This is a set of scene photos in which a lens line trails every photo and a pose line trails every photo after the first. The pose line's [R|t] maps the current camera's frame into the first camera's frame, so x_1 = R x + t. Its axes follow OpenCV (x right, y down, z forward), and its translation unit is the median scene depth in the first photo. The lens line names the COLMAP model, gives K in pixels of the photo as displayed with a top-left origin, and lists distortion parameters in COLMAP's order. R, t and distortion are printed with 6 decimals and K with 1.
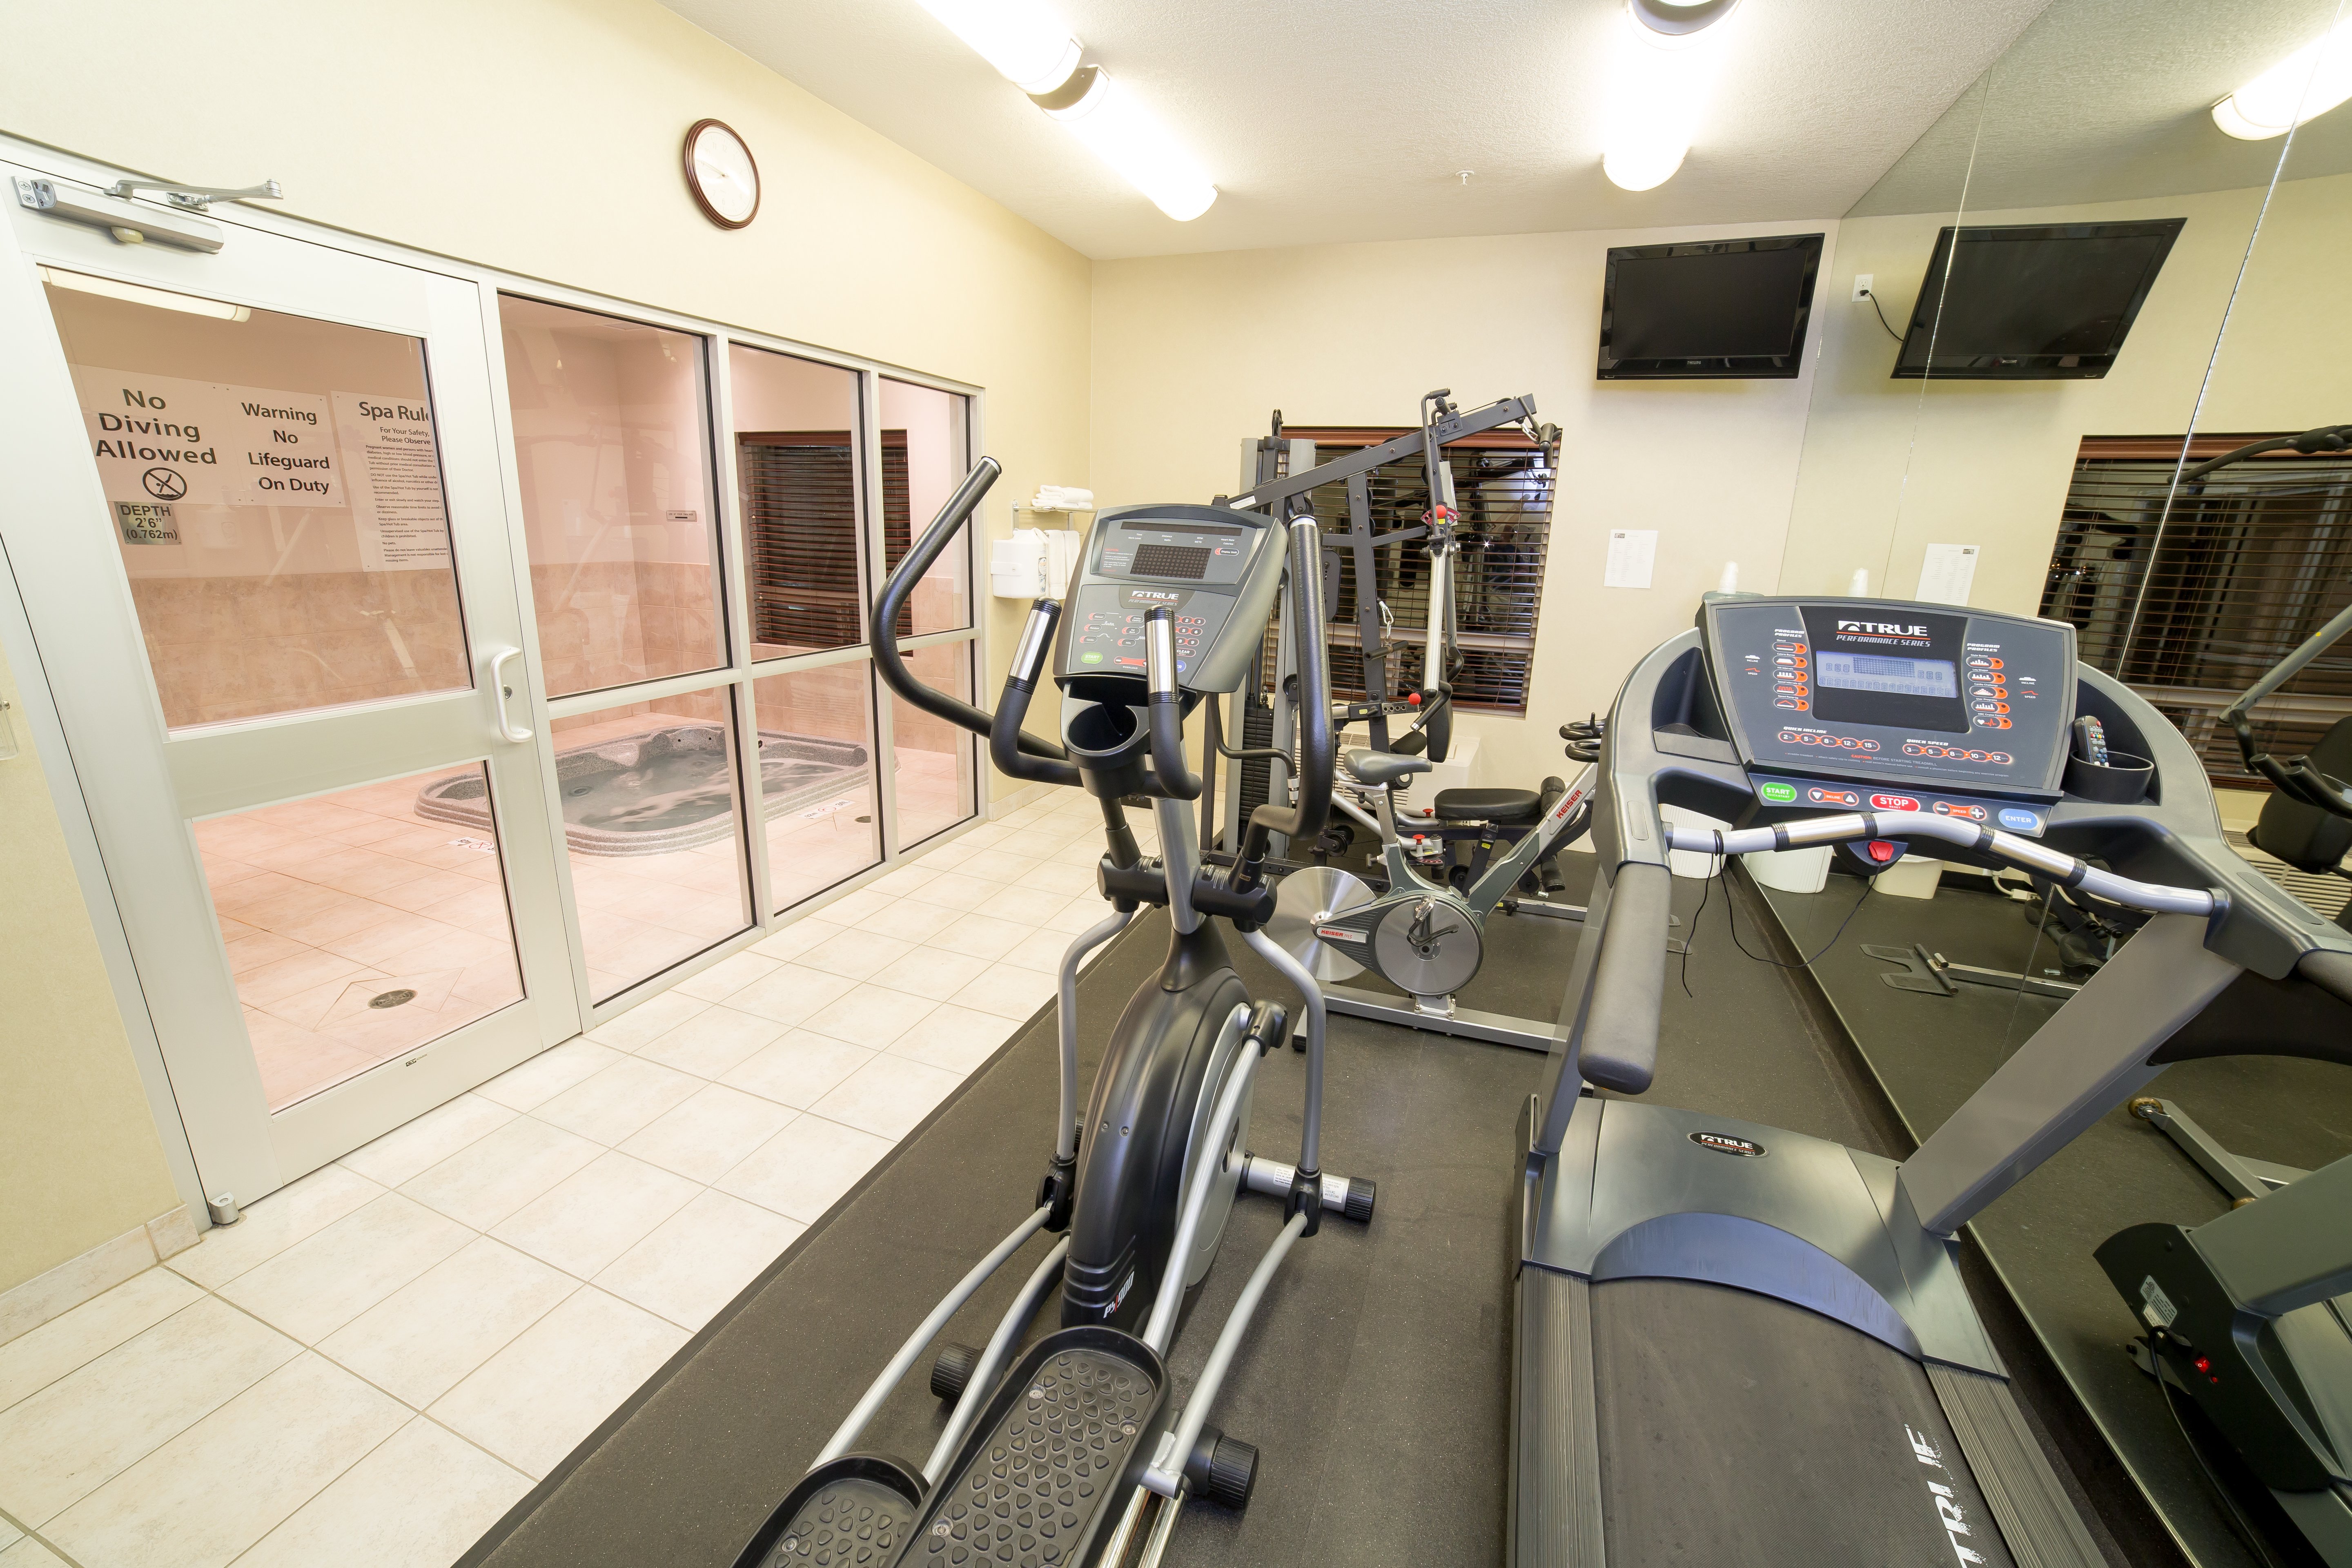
lens RADIAL K [[926.5, 0, 1192.3], [0, 926.5, 785.5], [0, 0, 1]] dist [-0.002769, 0.000633]
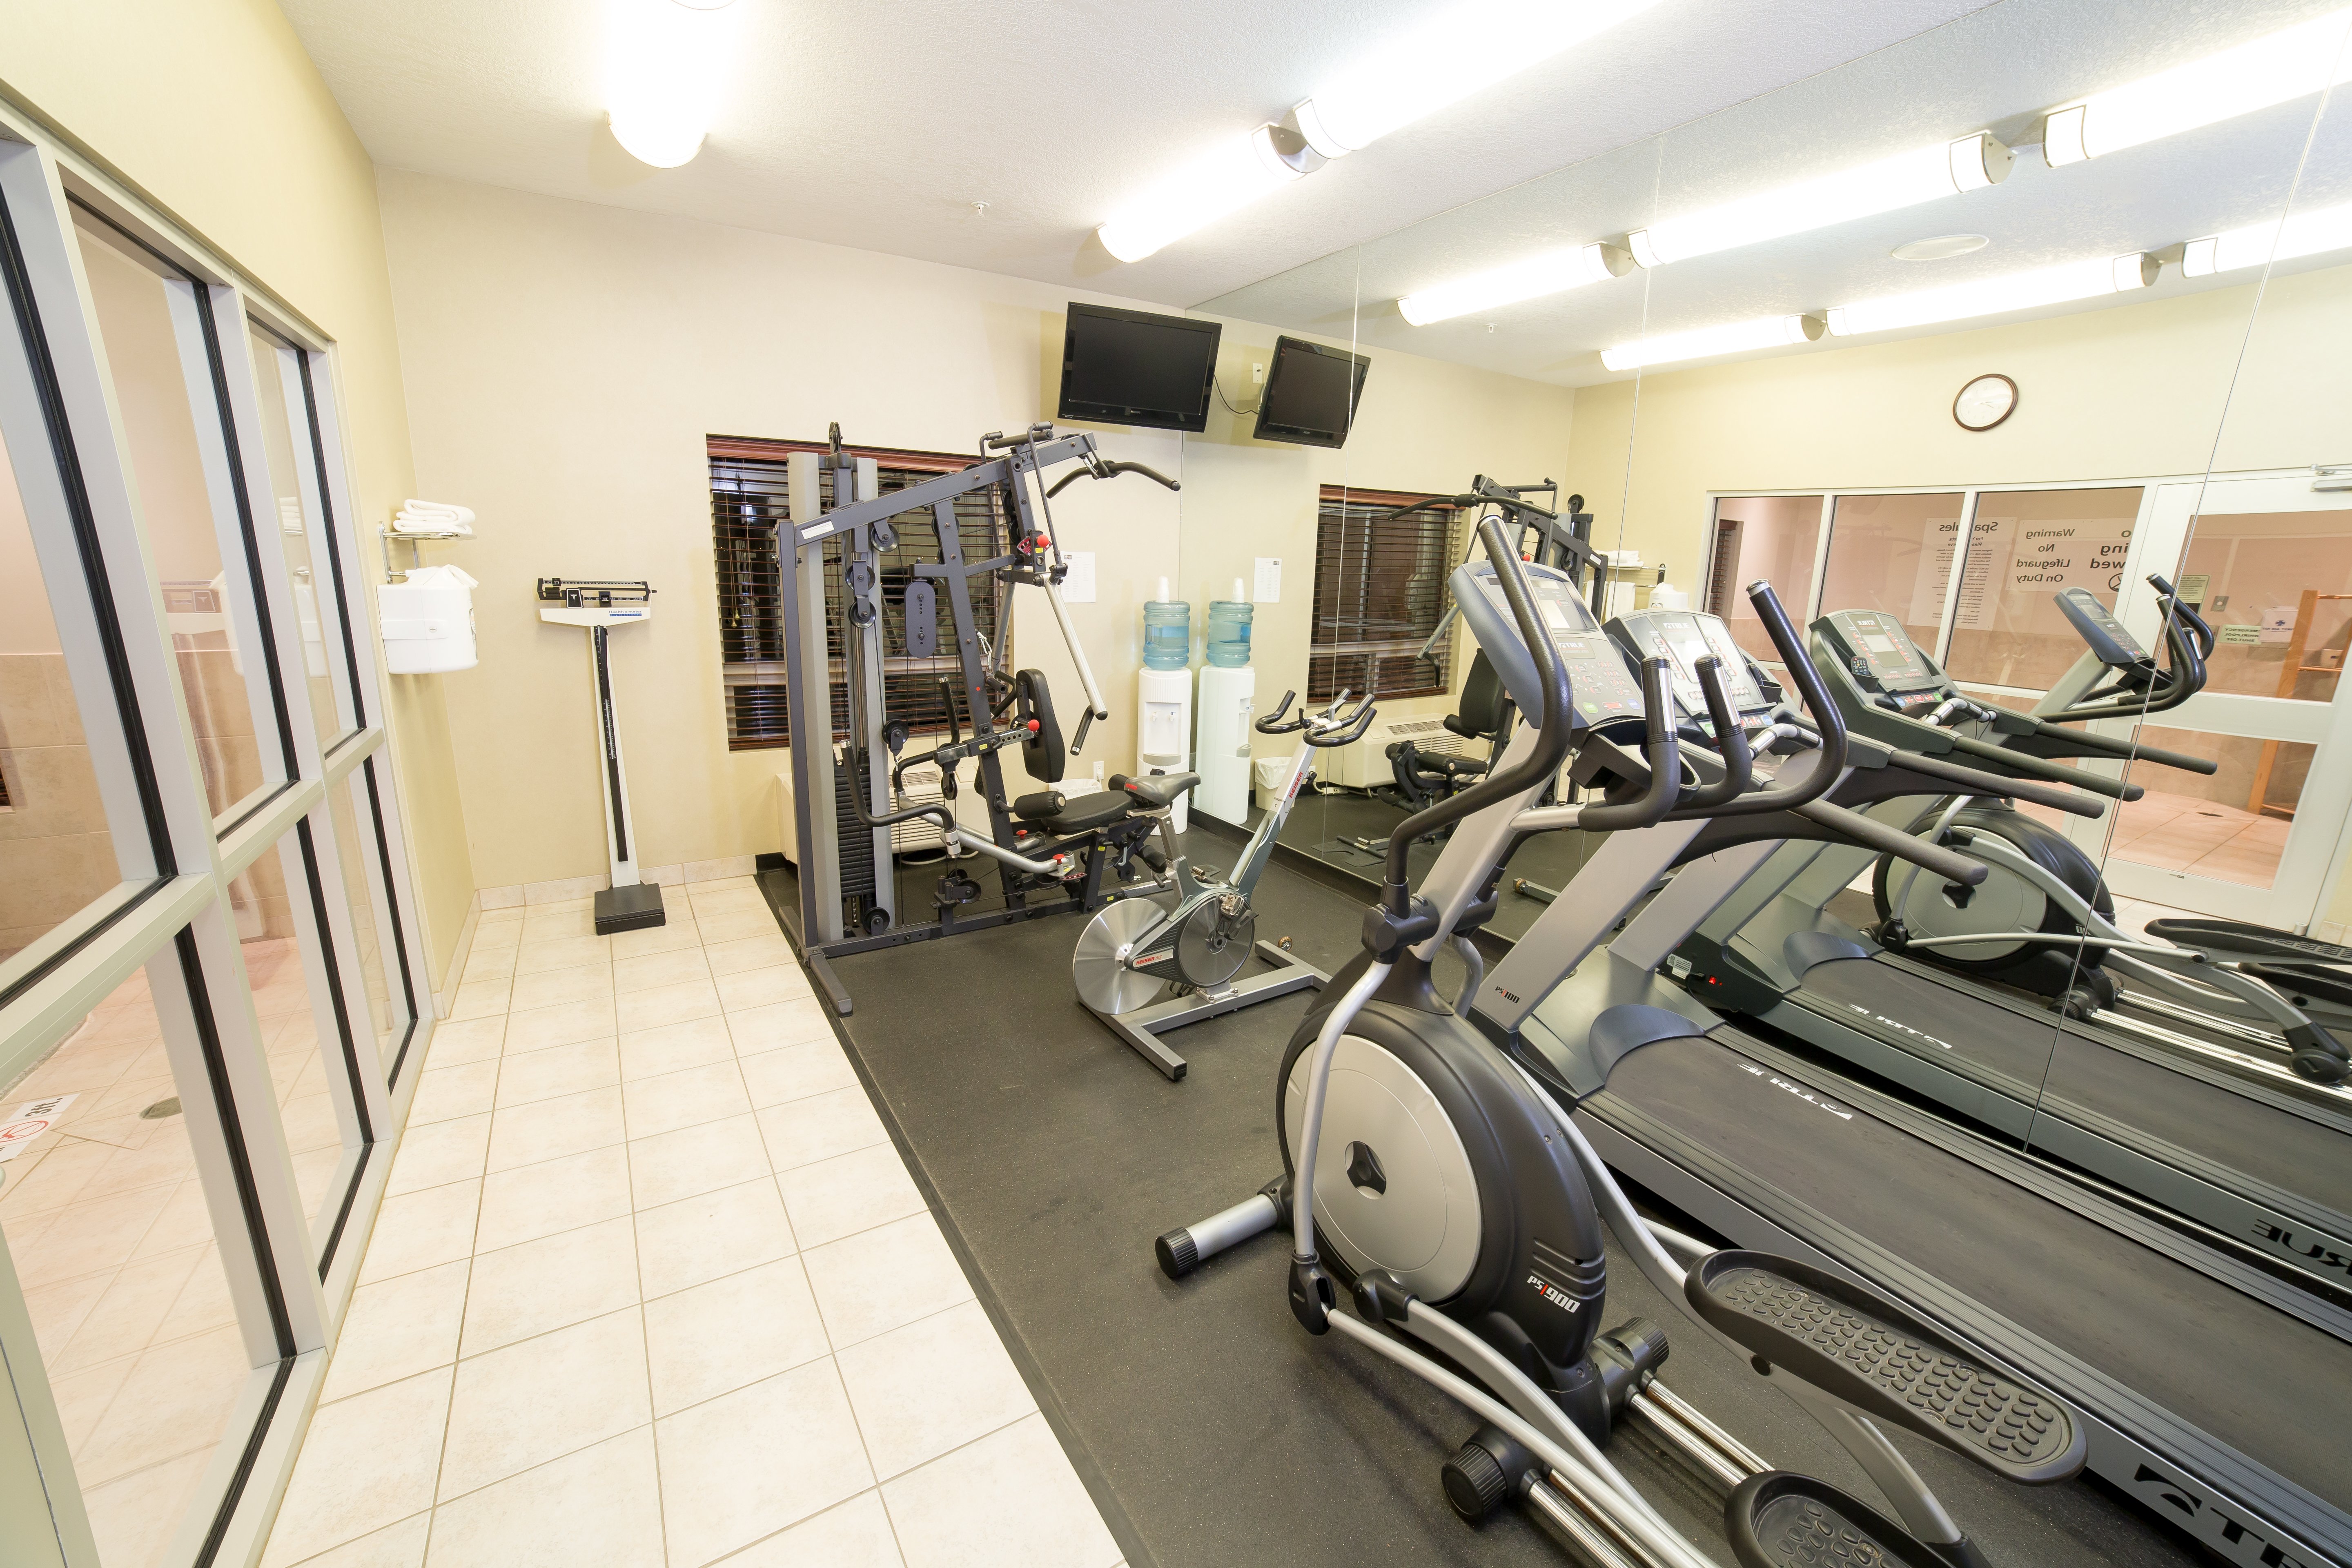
lens RADIAL K [[926.5, 0, 1197.2], [0, 926.5, 778.4], [0, 0, 1]] dist [-0.002769, 0.000633]
pose [[0.603624, -0.210931, 0.768861, -0.459345], [0.205395, 0.972958, 0.105671, -0.109999], [-0.770358, 0.094134, 0.630624, 0.237523]]
